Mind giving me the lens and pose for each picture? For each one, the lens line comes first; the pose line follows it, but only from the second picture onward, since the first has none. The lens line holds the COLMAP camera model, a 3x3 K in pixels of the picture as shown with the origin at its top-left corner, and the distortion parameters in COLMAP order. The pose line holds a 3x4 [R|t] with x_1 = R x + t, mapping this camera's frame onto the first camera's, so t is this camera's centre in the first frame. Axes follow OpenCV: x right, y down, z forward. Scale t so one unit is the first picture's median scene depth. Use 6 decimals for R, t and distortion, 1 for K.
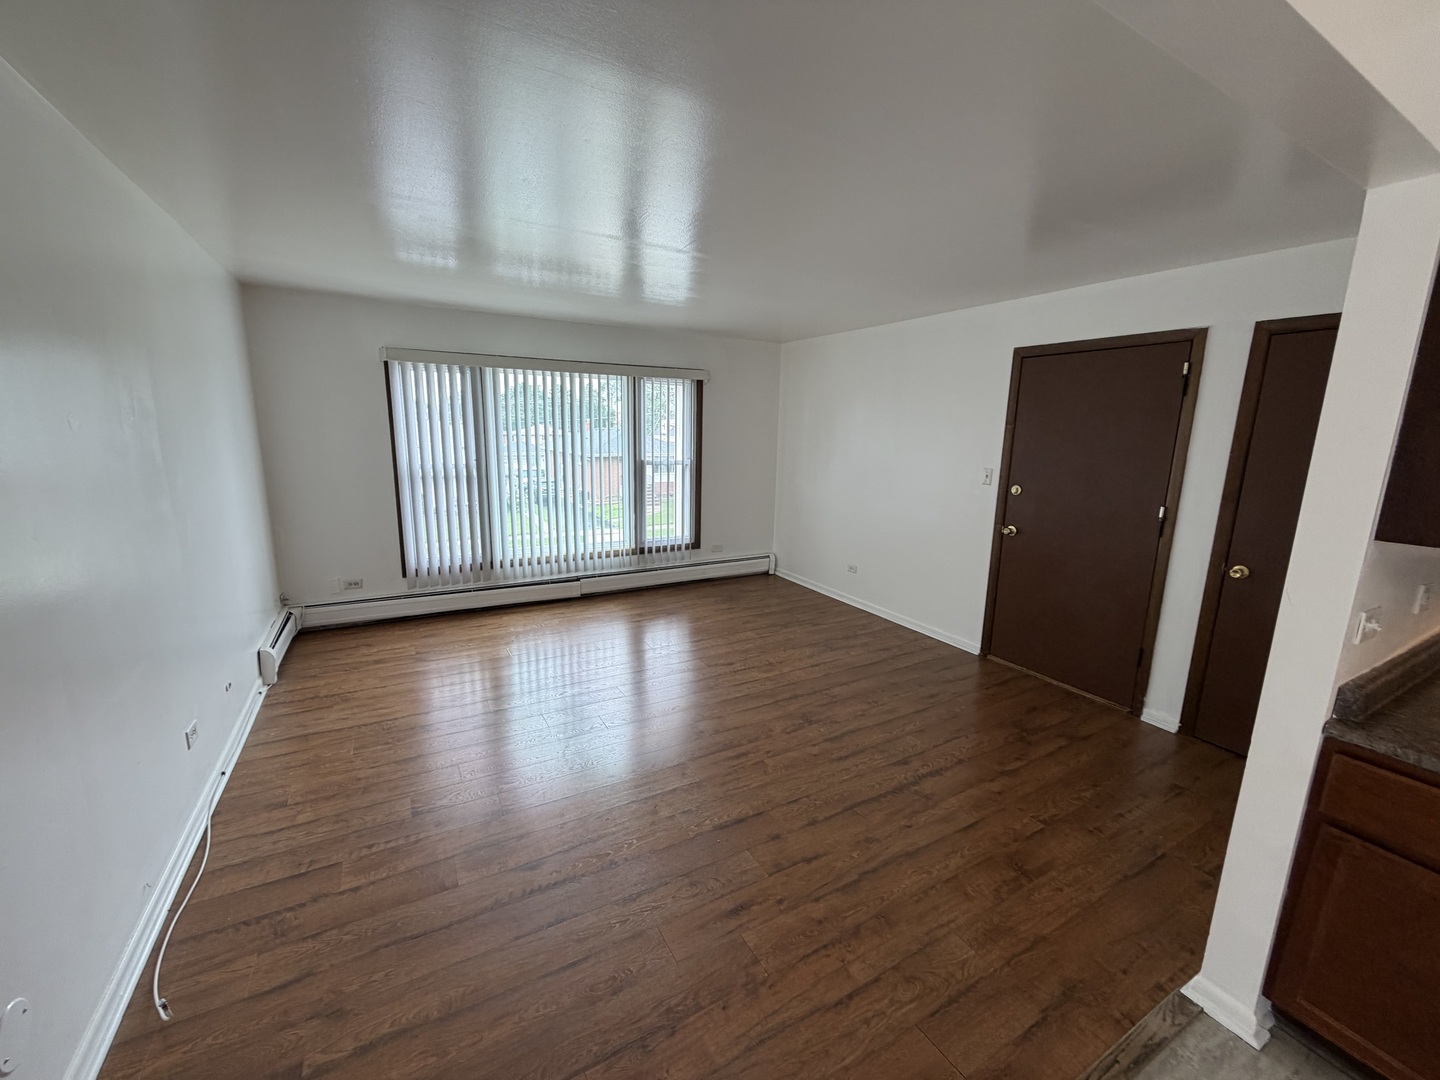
lens RADIAL K [[573.4, 0, 714.1], [0, 573.4, 543.5], [0, 0, 1]] dist [0.000142, 0.000279]
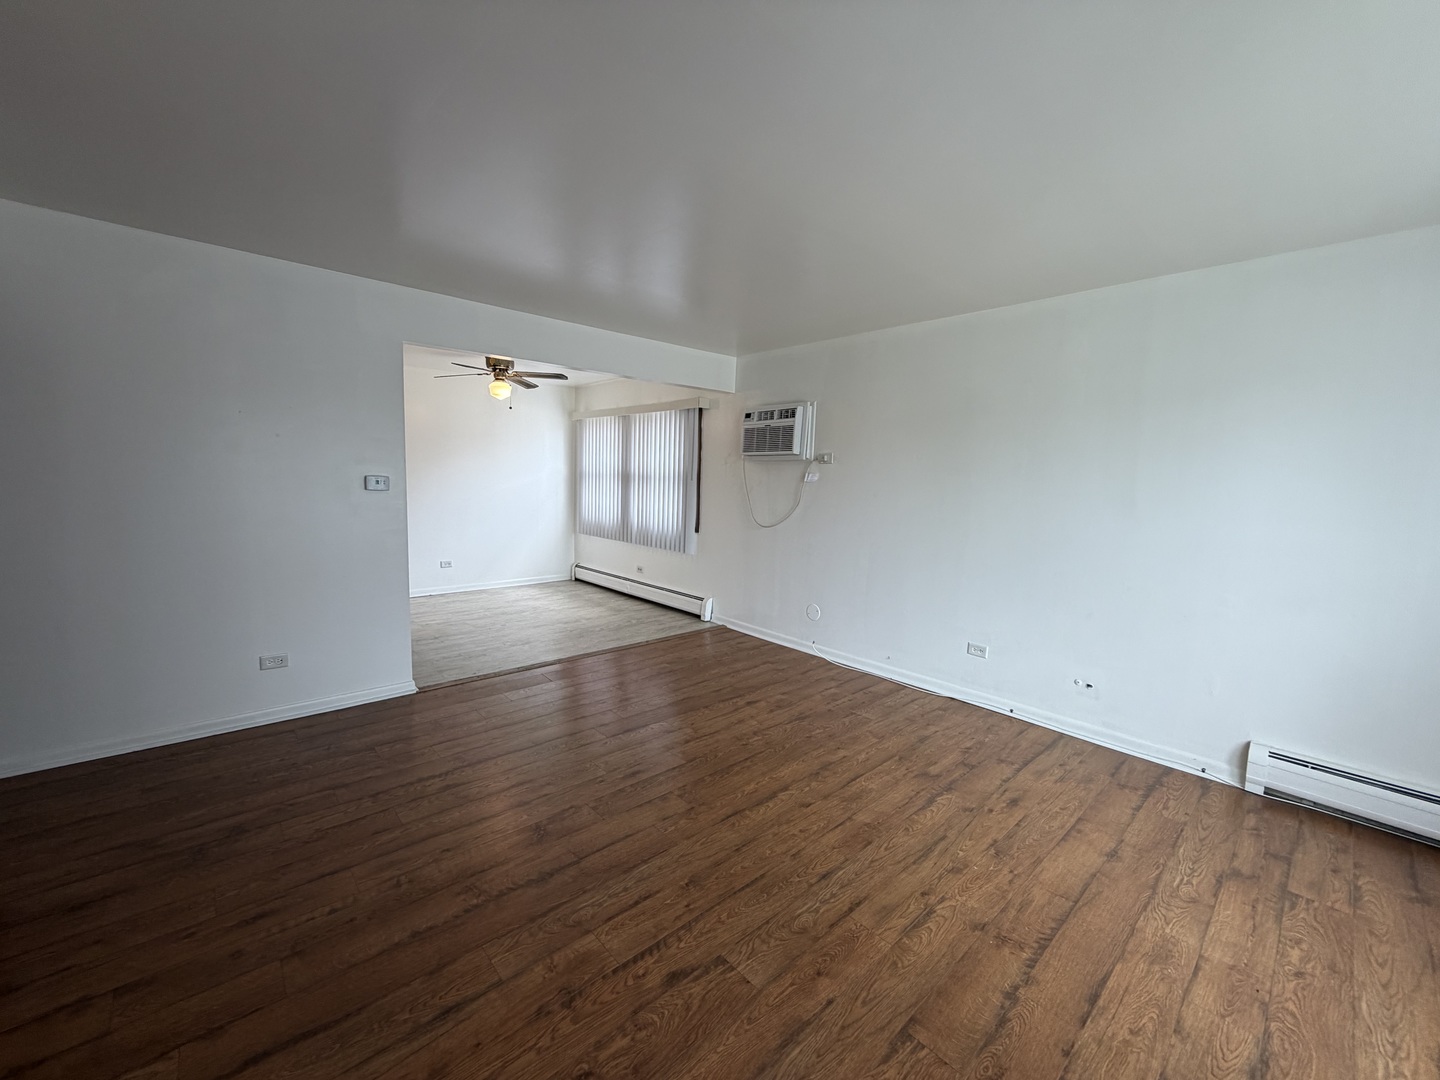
lens RADIAL K [[573.4, 0, 714.1], [0, 573.4, 543.5], [0, 0, 1]] dist [0.000142, 0.000279]
pose [[-0.973891, -0.025177, -0.225617, 0.112993], [-0.093746, 0.949738, 0.298678, -0.234686], [0.206757, 0.312031, -0.927302, 1.466045]]
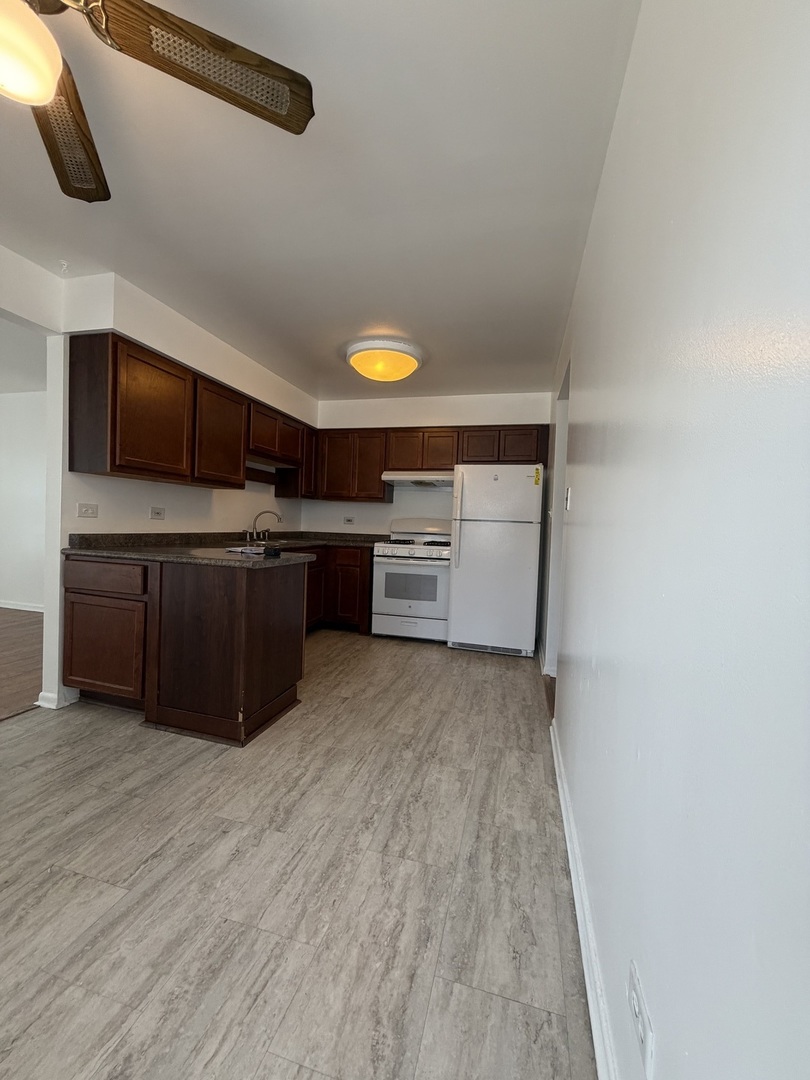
lens RADIAL K [[430.0, 0, 405.0], [0, 430.0, 540.0], [0, 0, 1]] dist [0.000142, 0.000279]
pose [[0.697412, -0.018854, 0.716422, 0.313629], [0.115860, 0.989470, -0.086745, 0.237999], [-0.707243, 0.143502, 0.692253, -0.493354]]
